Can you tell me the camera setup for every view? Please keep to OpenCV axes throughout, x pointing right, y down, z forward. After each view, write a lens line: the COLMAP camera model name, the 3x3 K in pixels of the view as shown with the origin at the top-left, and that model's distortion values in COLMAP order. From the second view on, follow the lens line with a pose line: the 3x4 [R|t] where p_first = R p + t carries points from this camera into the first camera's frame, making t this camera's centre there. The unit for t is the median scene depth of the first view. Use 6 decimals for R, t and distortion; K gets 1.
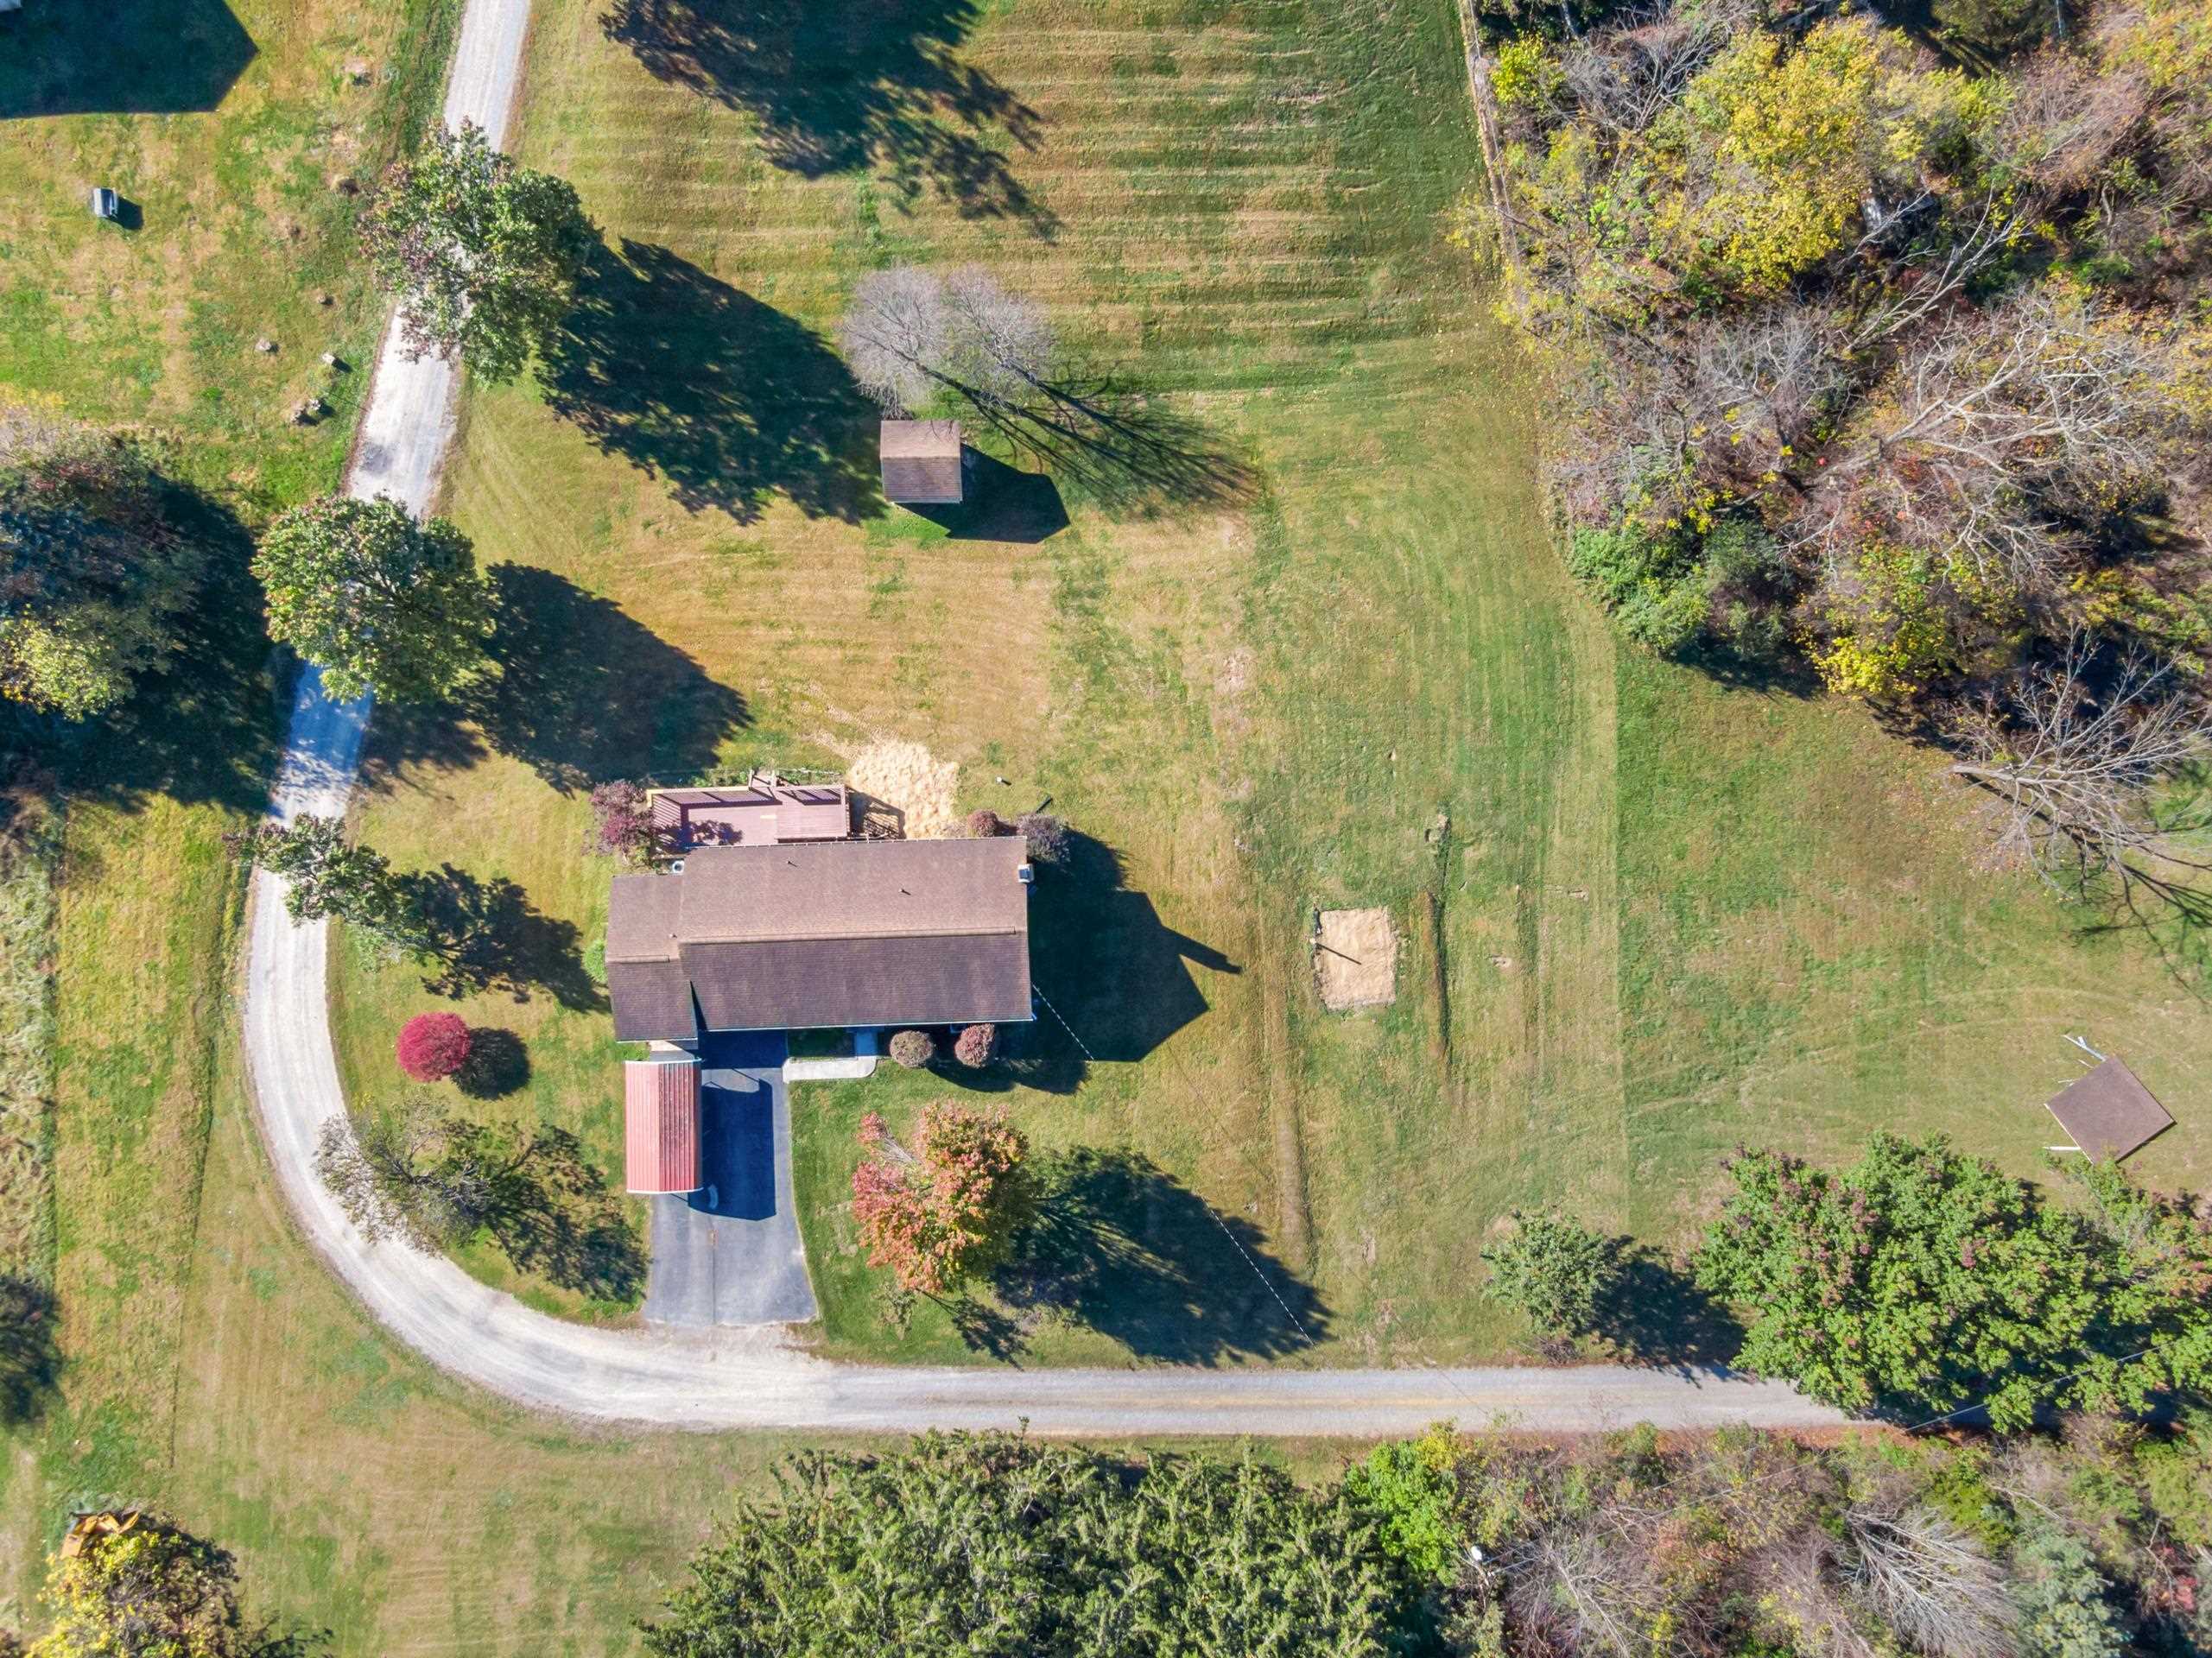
lens RADIAL K [[1577.5, 0, 1107.7], [0, 1577.5, 839.7], [0, 0, 1]] dist [0.065847, -0.104761]
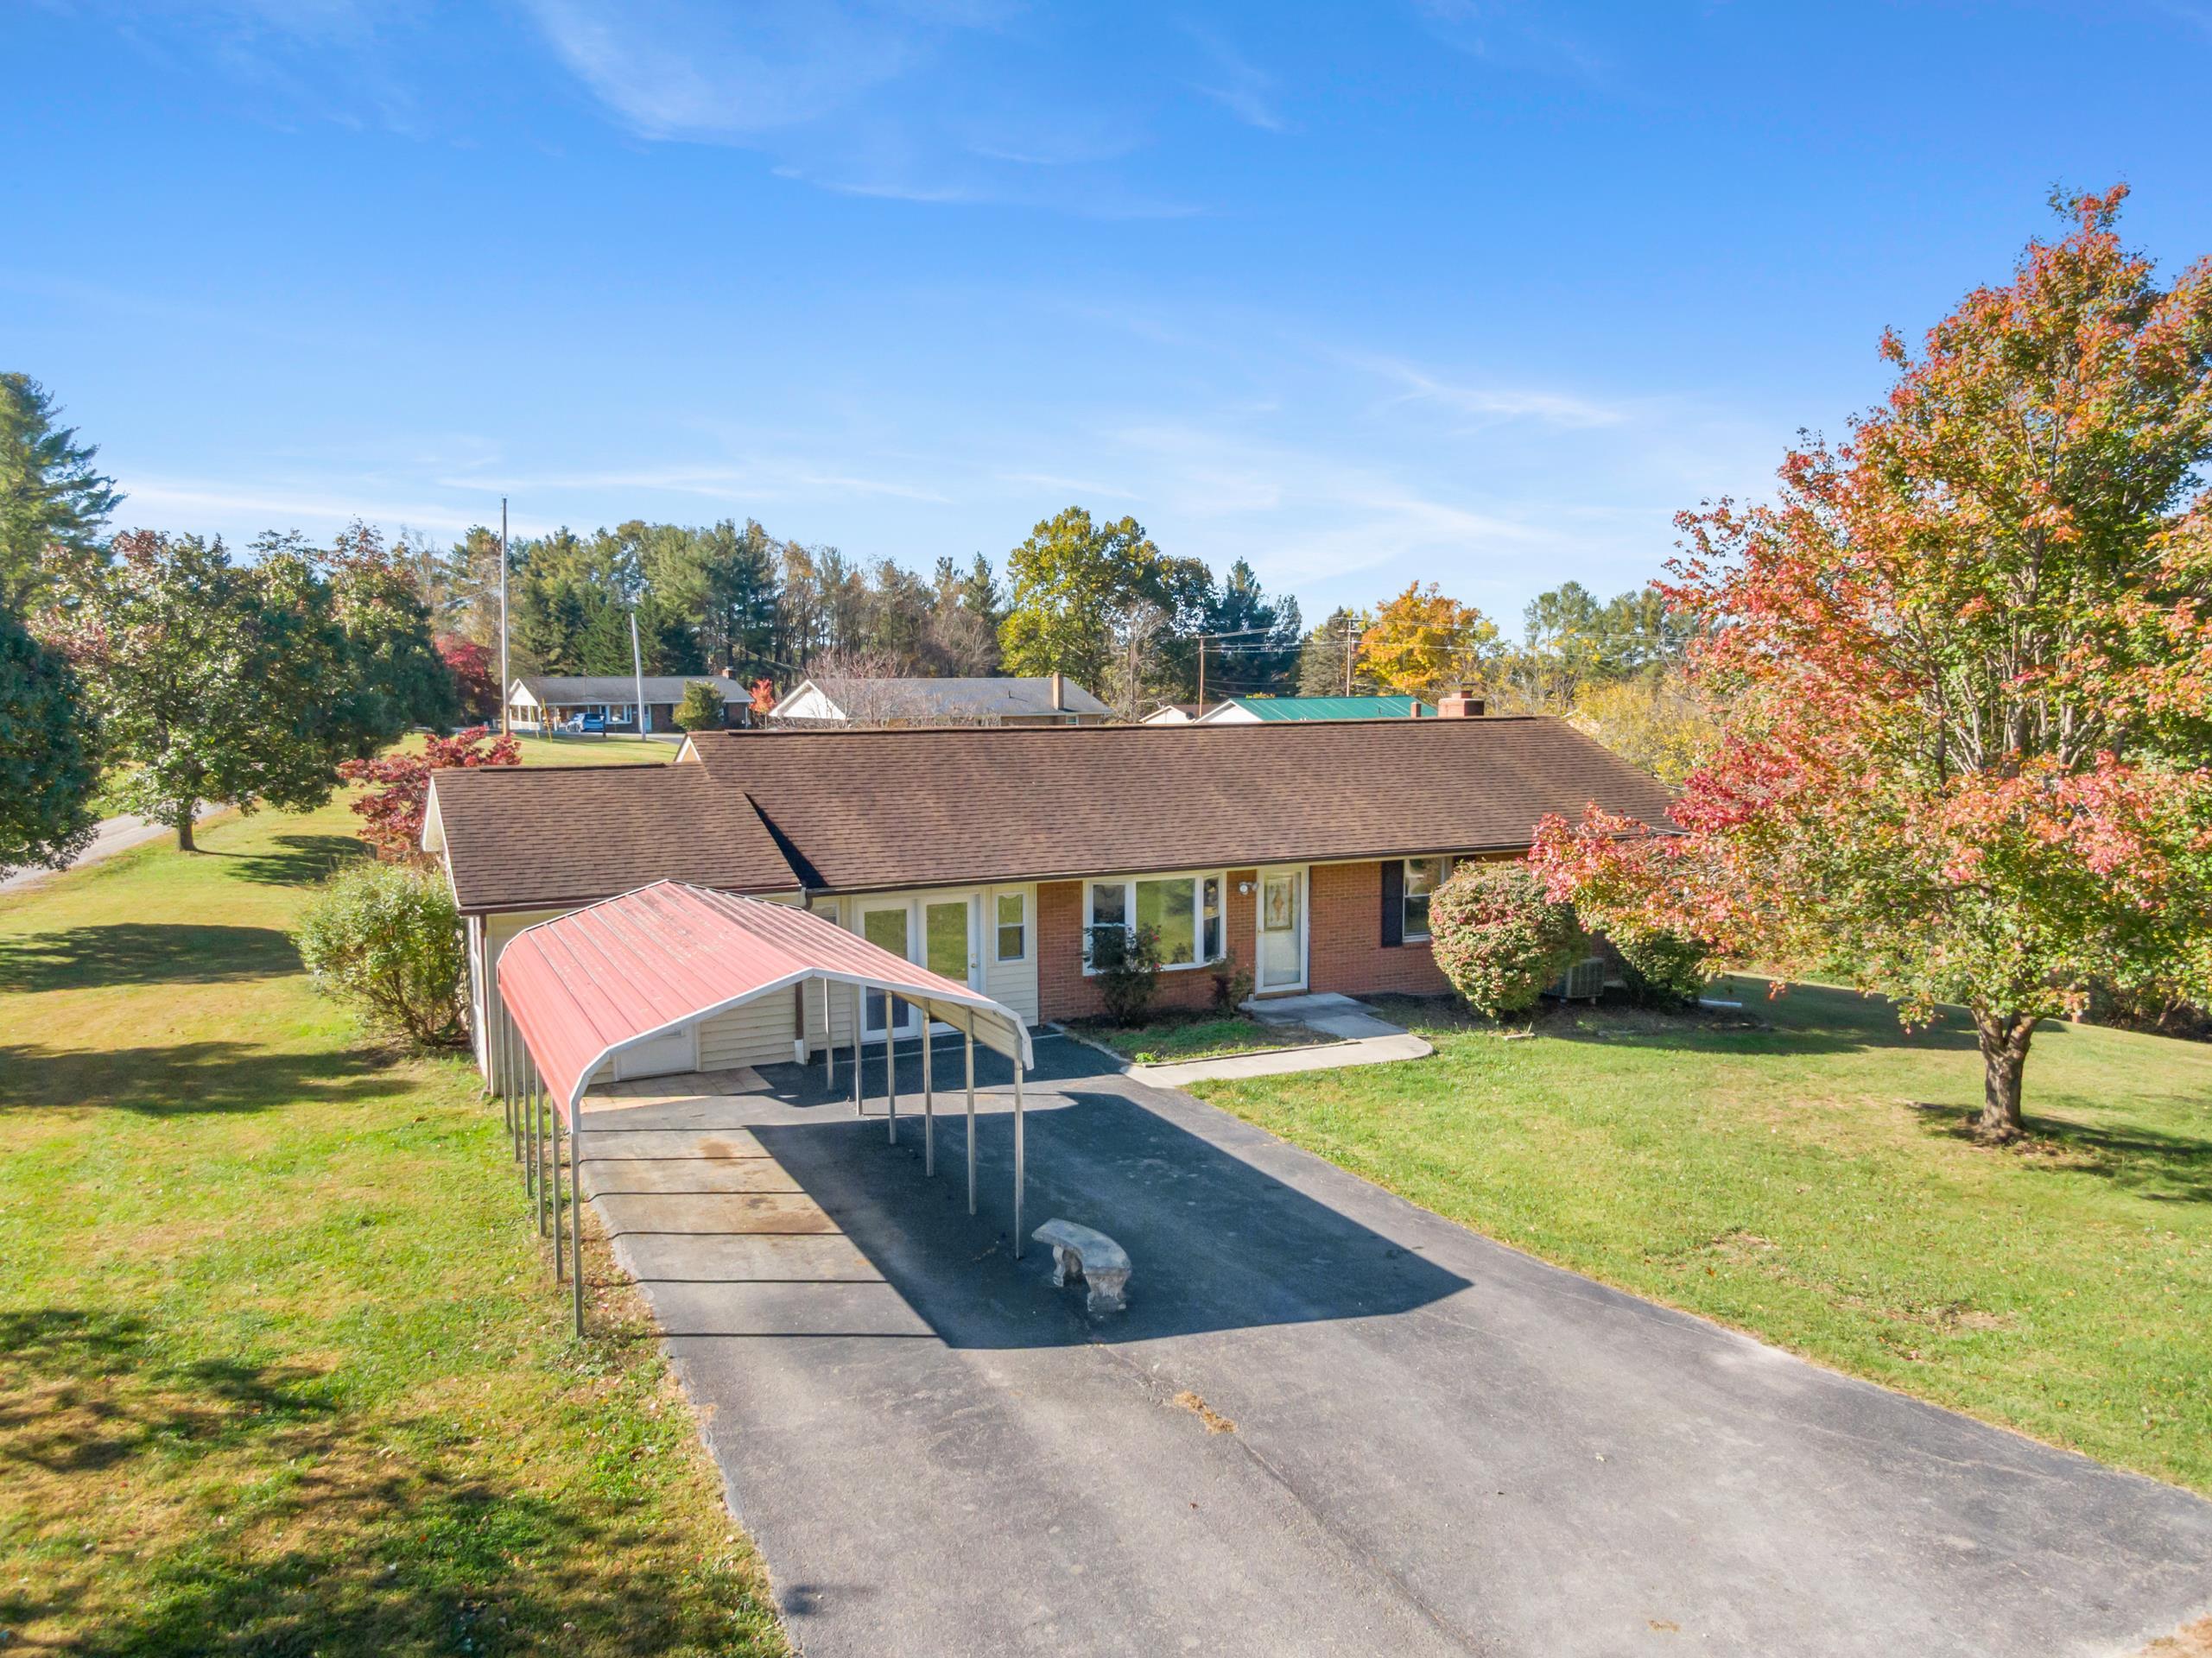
lens RADIAL K [[1577.5, 0, 1107.7], [0, 1577.5, 839.7], [0, 0, 1]] dist [0.065847, -0.104761]
pose [[0.911783, -0.043201, 0.408393, -0.307007], [0.410652, 0.105564, -0.905661, 0.363273], [-0.003986, 0.993474, 0.113992, 0.929273]]
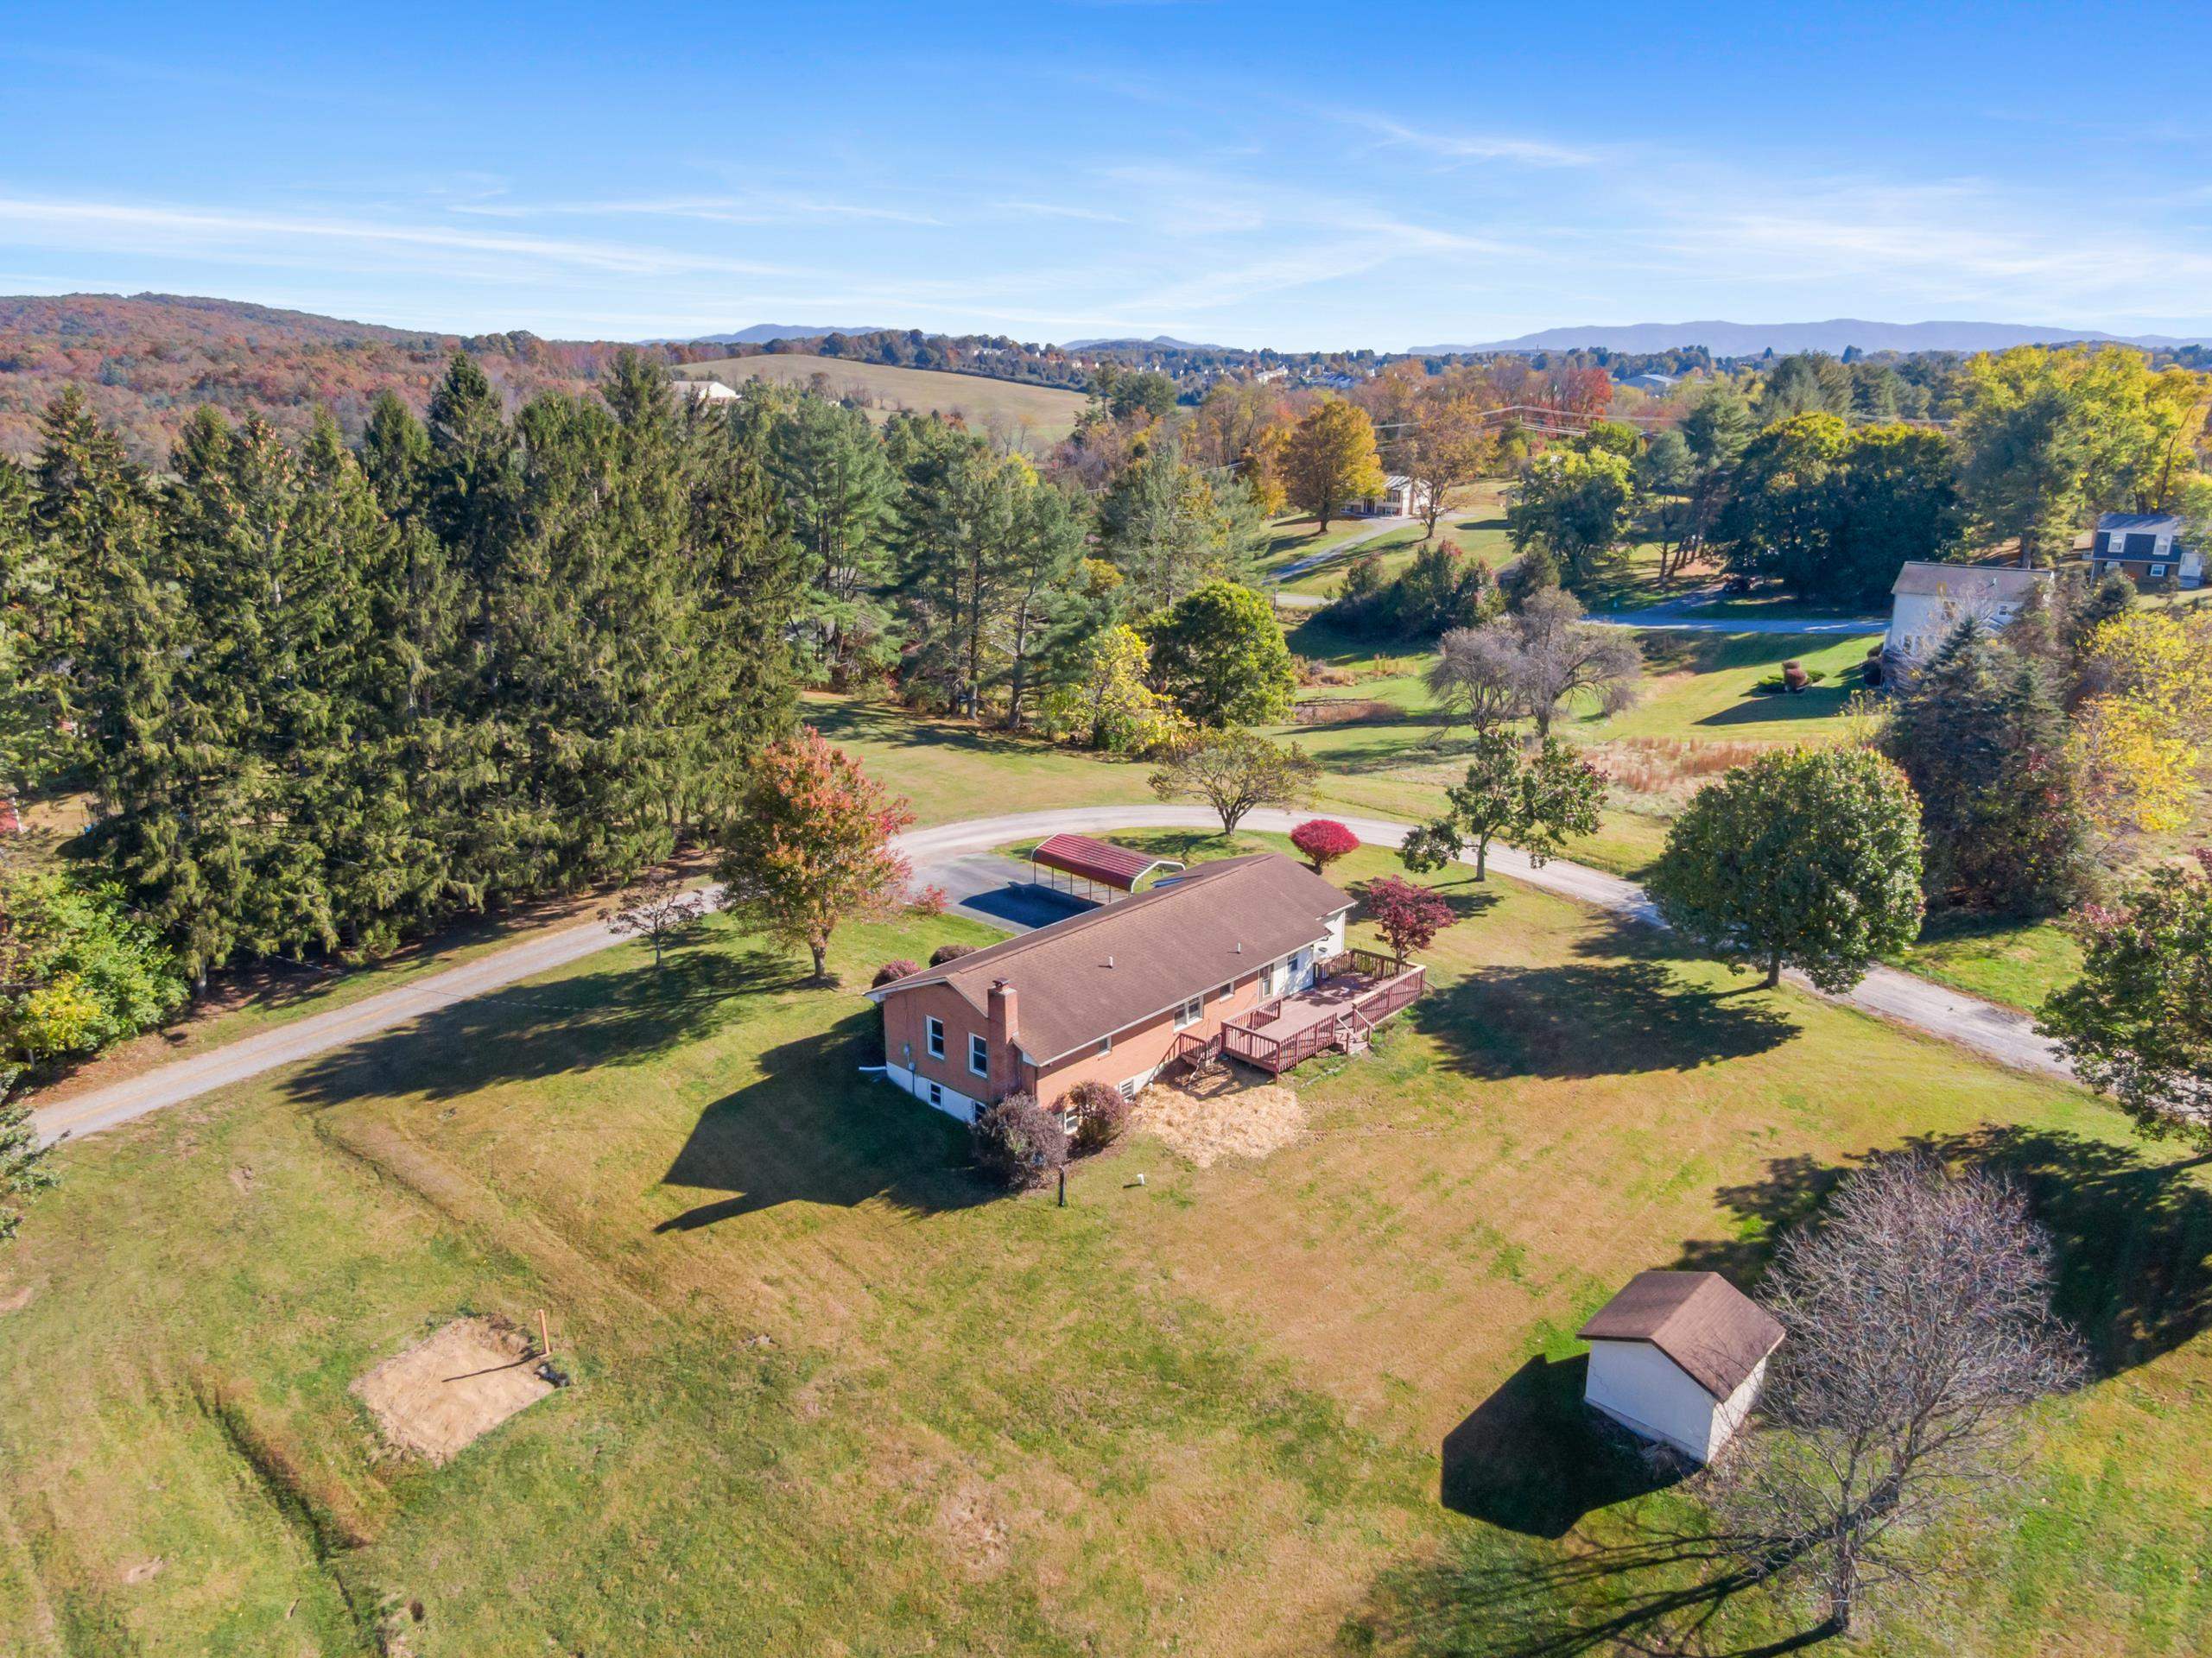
lens RADIAL K [[1577.5, 0, 1107.7], [0, 1577.5, 839.7], [0, 0, 1]] dist [0.065847, -0.104761]
pose [[-0.698623, 0.217414, -0.681658, 0.344065], [-0.715338, -0.192616, 0.671707, -0.429905], [0.014740, 0.956886, 0.290091, 0.693858]]
